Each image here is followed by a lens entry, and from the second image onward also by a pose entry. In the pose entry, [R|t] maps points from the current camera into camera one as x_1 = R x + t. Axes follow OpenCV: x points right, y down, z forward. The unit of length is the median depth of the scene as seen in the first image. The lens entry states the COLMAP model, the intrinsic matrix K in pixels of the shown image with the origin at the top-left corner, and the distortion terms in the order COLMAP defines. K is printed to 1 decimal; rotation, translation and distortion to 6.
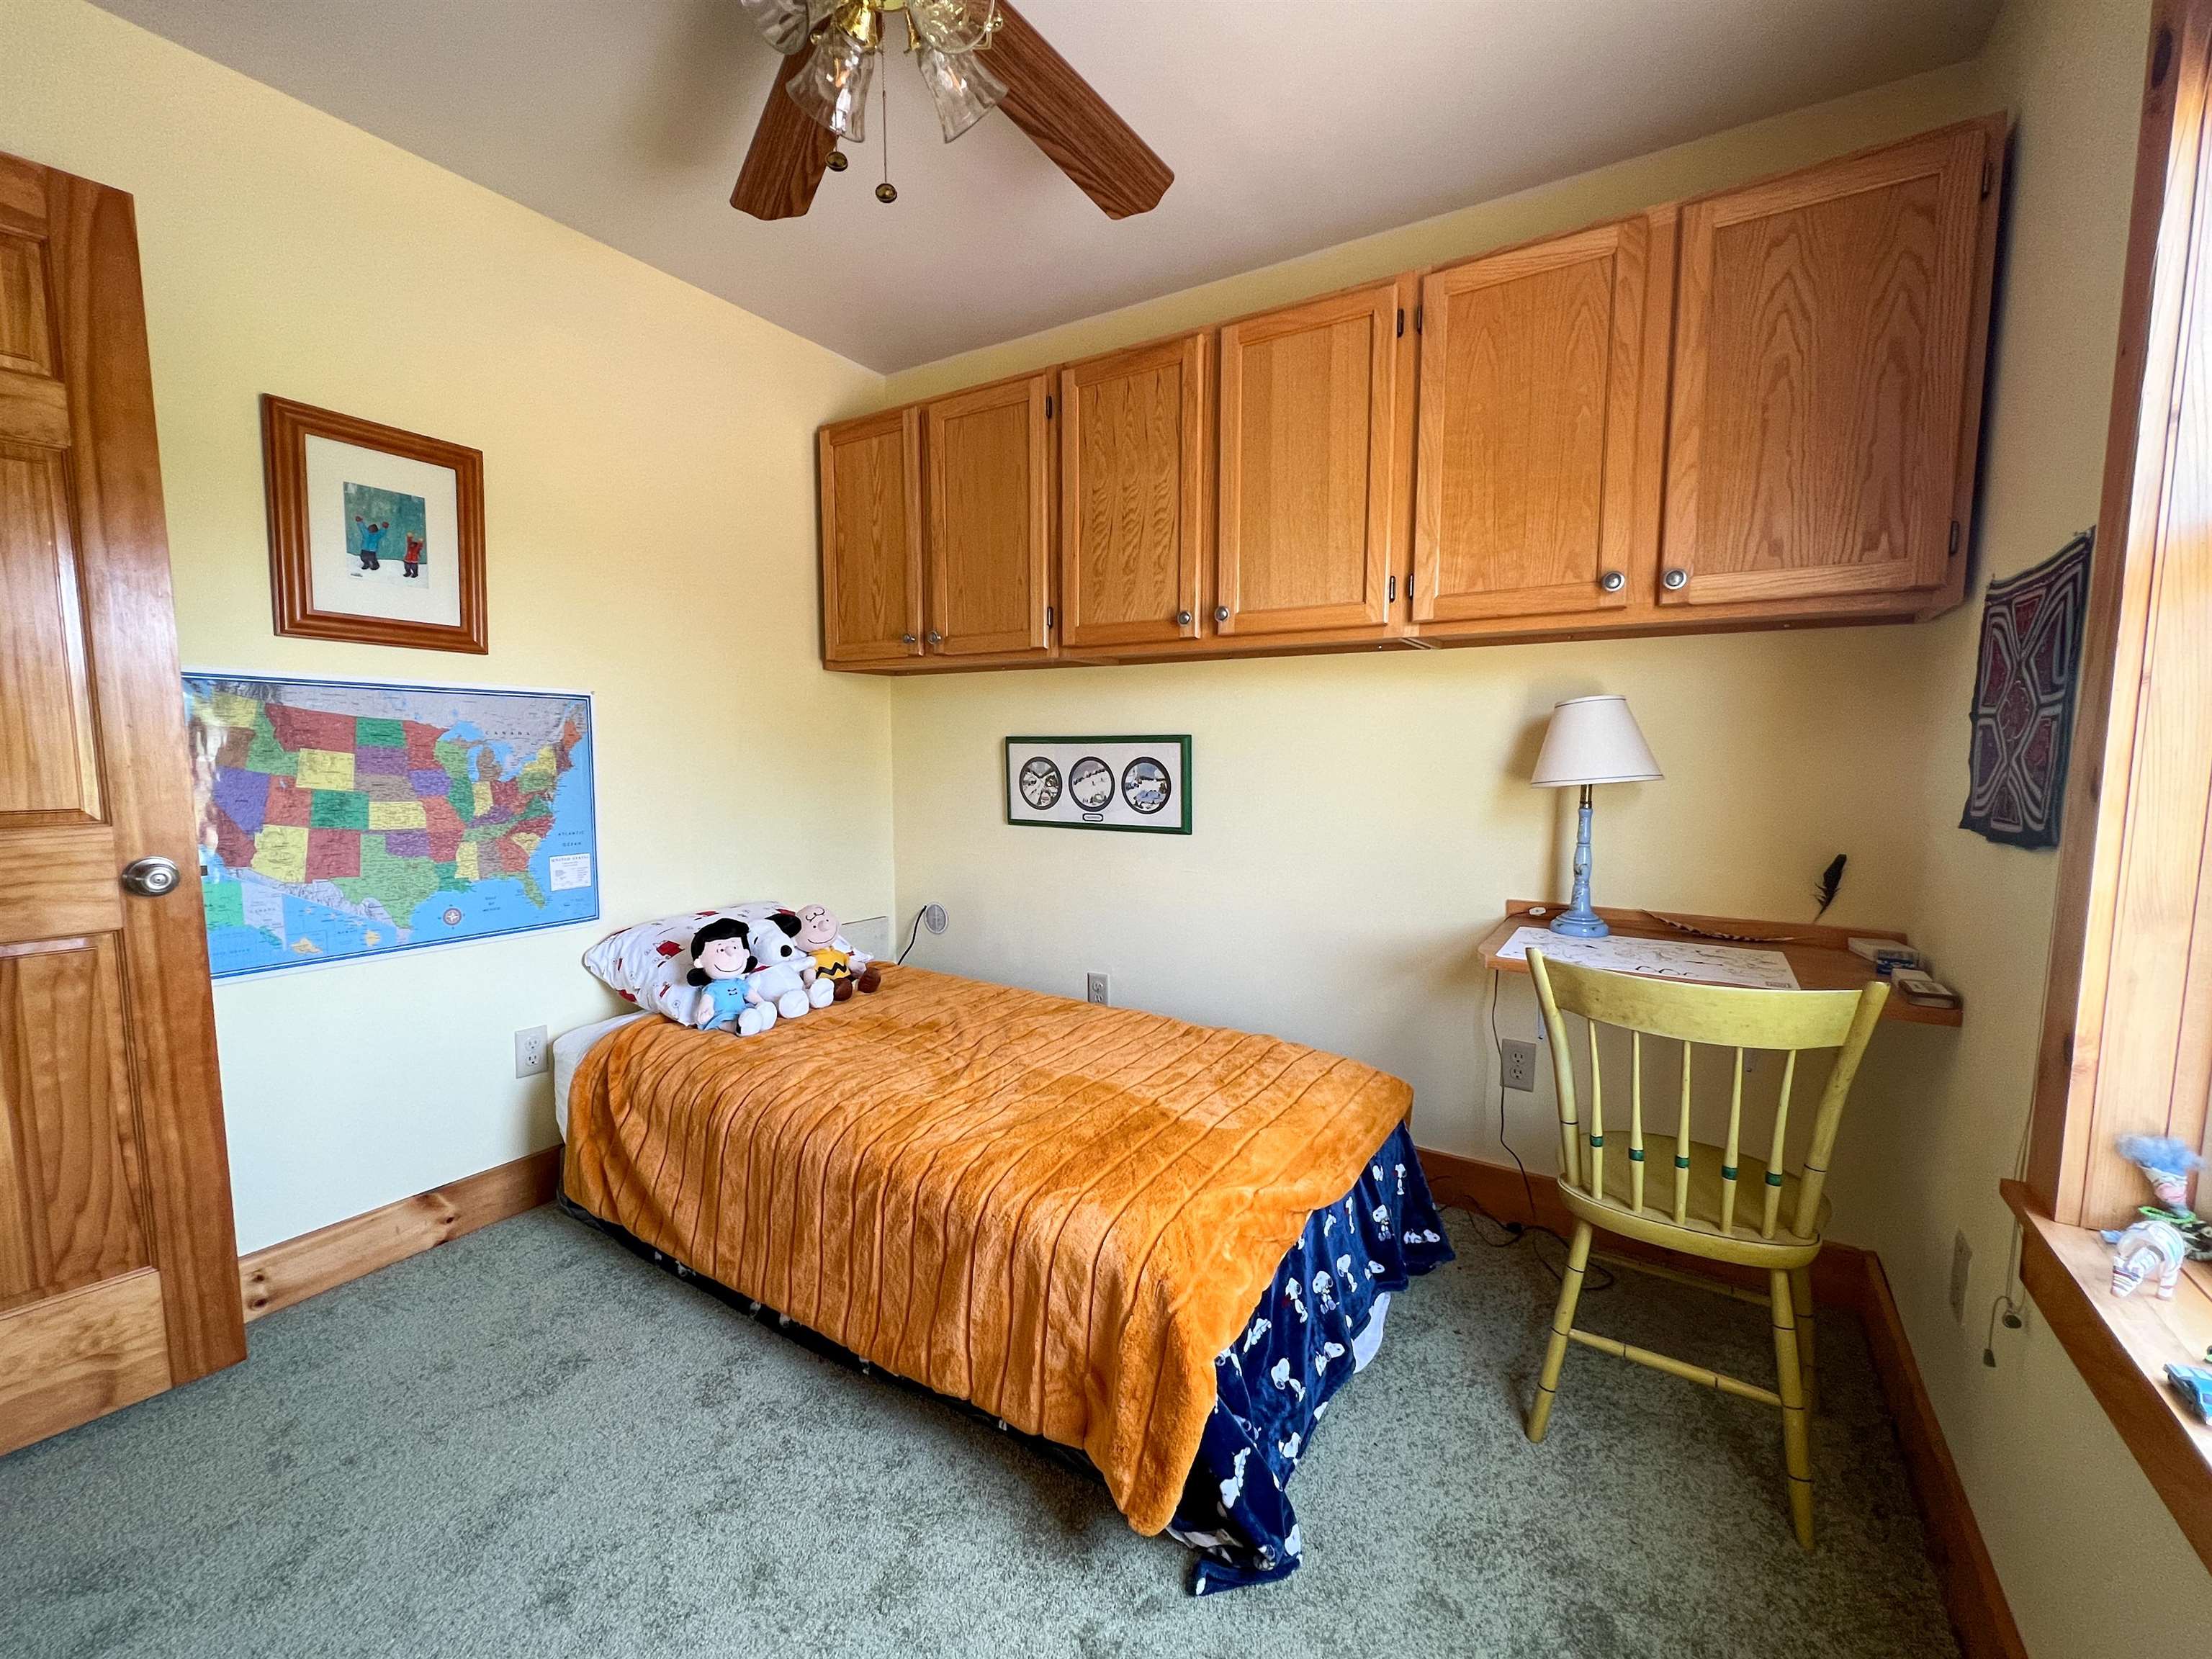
lens RADIAL K [[930.5, 0, 1106.0], [0, 930.5, 829.5], [0, 0, 1]] dist [0.002027, -0.000133]
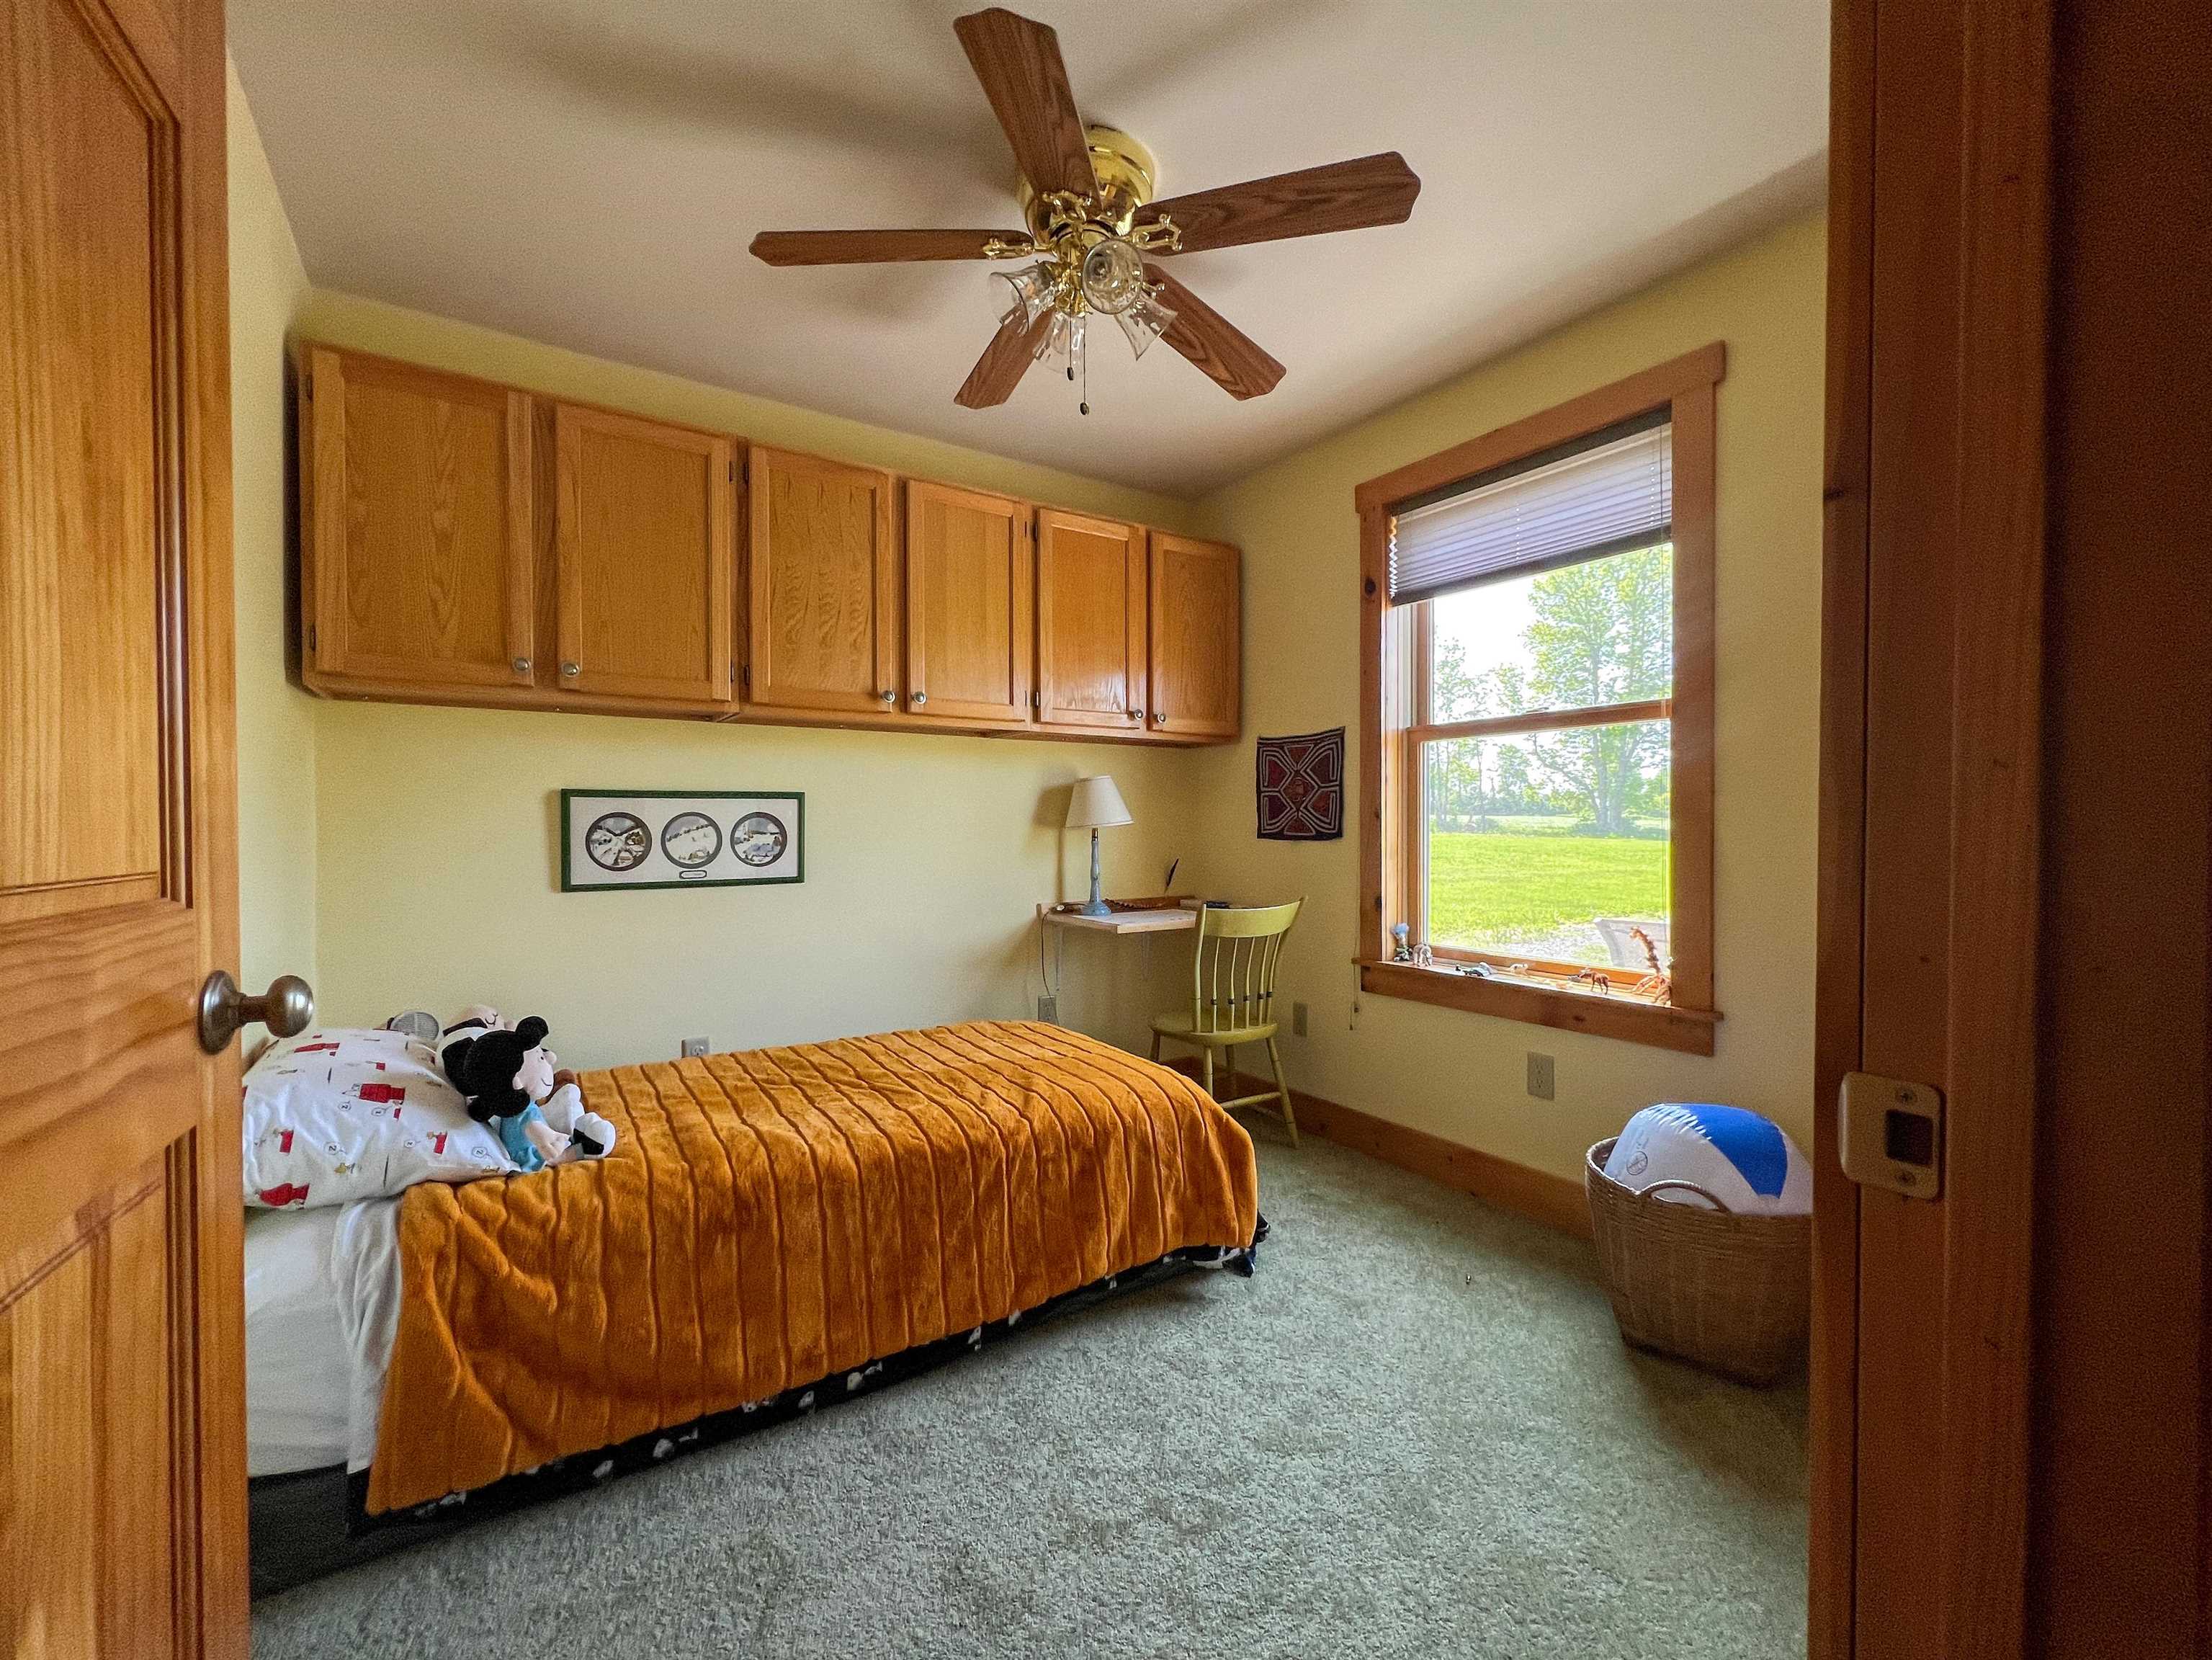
lens RADIAL K [[883.0, 0, 1106.0], [0, 883.0, 830.0], [0, 0, 1]] dist [-0.003003, -0.000266]
pose [[0.414817, -0.008314, 0.909867, -0.714778], [0.085856, 0.995854, -0.030043, 0.005973], [-0.905845, 0.090580, 0.413811, 0.234054]]
